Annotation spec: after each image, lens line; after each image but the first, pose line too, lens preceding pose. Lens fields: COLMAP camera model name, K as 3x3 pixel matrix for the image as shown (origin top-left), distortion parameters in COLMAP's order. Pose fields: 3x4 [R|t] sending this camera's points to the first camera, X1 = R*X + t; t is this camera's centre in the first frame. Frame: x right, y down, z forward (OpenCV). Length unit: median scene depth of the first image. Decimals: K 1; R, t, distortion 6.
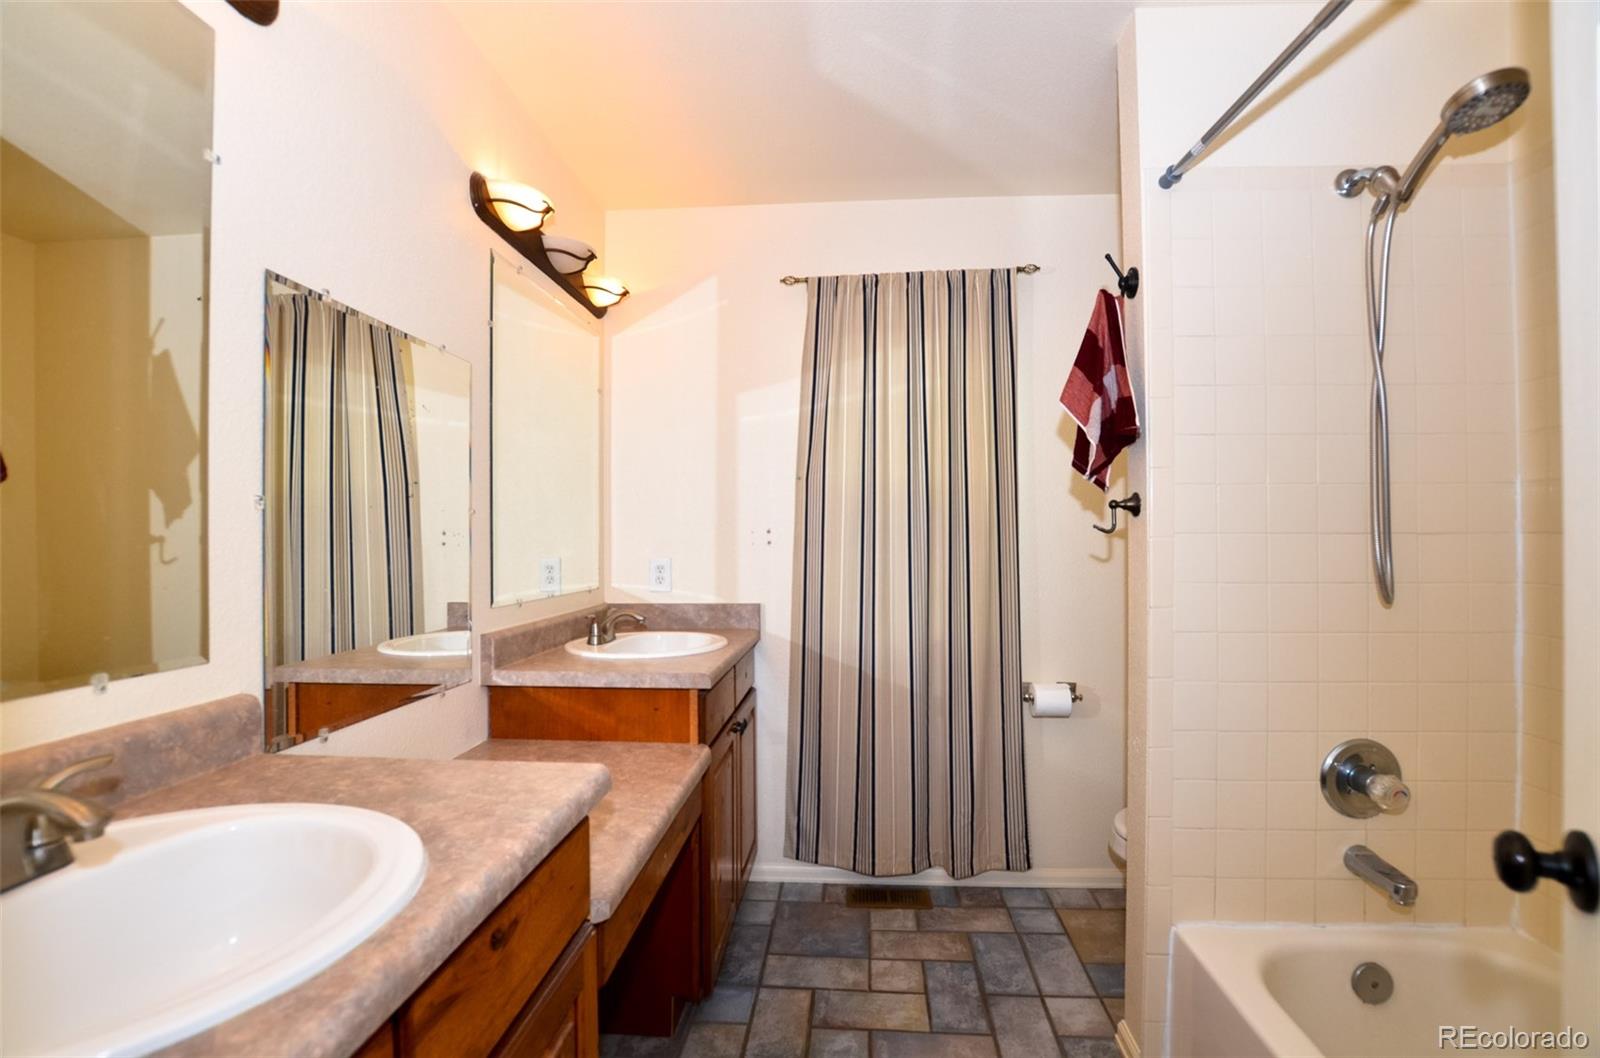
lens RADIAL K [[712.6, 0, 798.2], [0, 712.6, 533.4], [0, 0, 1]] dist [-0.025188, 0.002103]
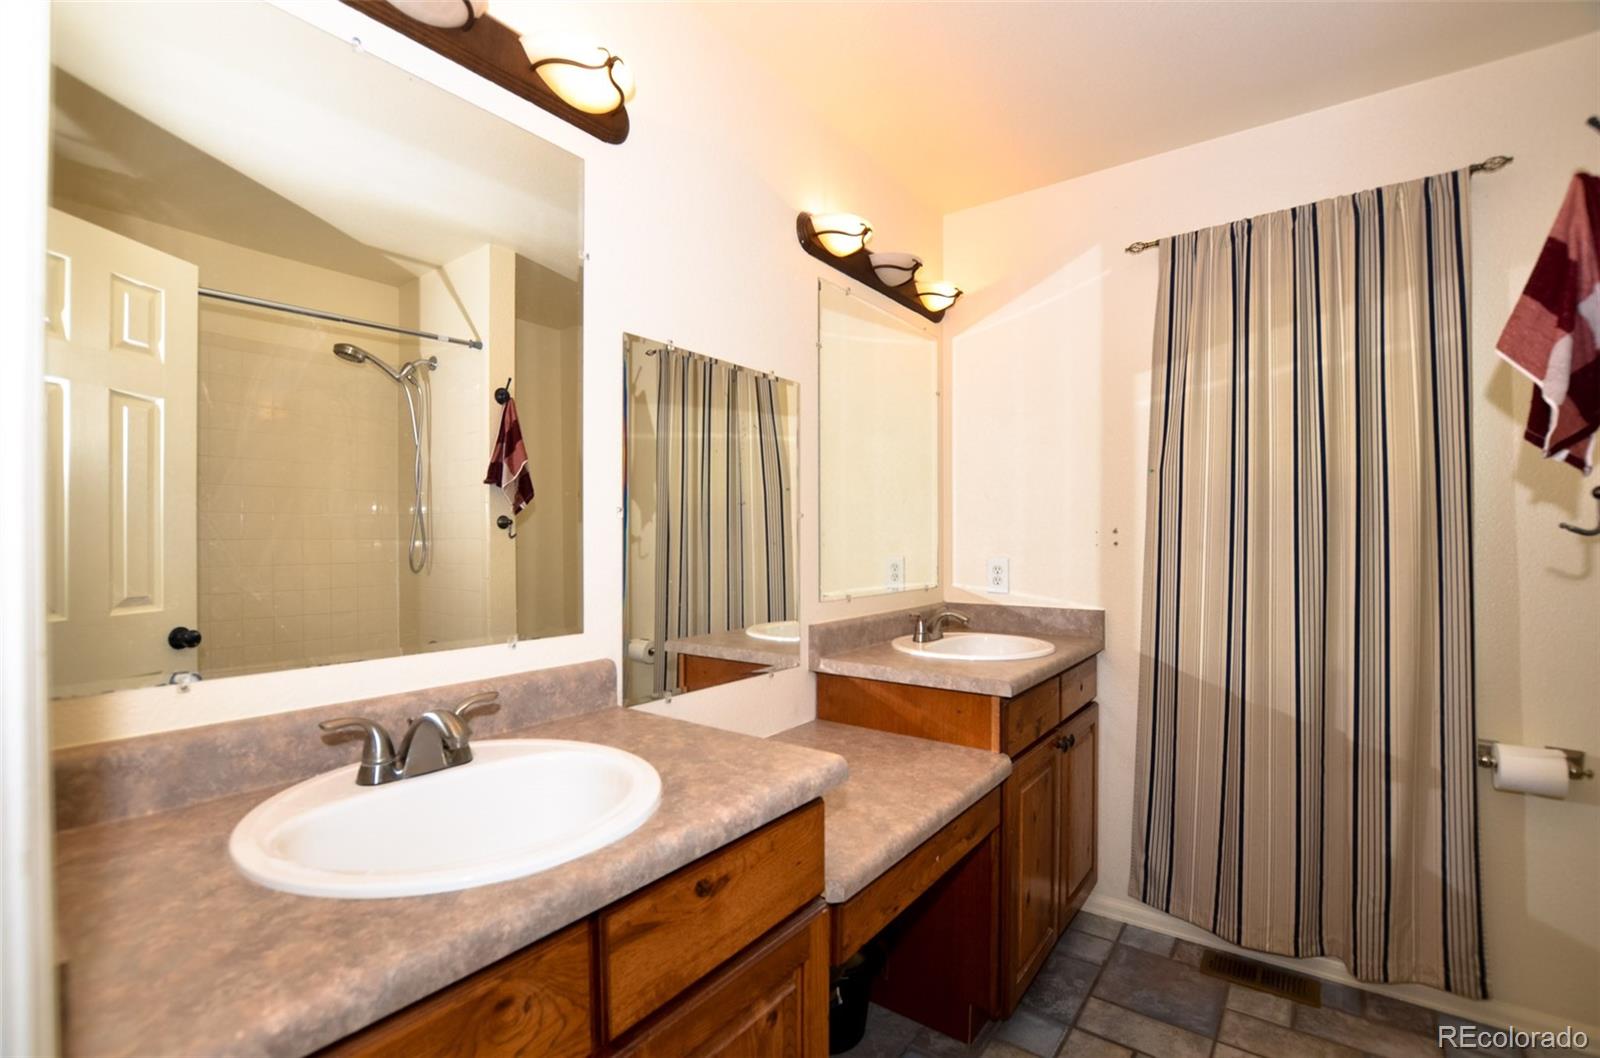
lens RADIAL K [[712.6, 0, 798.2], [0, 712.6, 533.4], [0, 0, 1]] dist [-0.025188, 0.002103]
pose [[0.845122, -0.000710, -0.534574, 0.120617], [0.003321, 0.999987, 0.003923, -0.005532], [0.534564, -0.005091, 0.845113, 0.035023]]
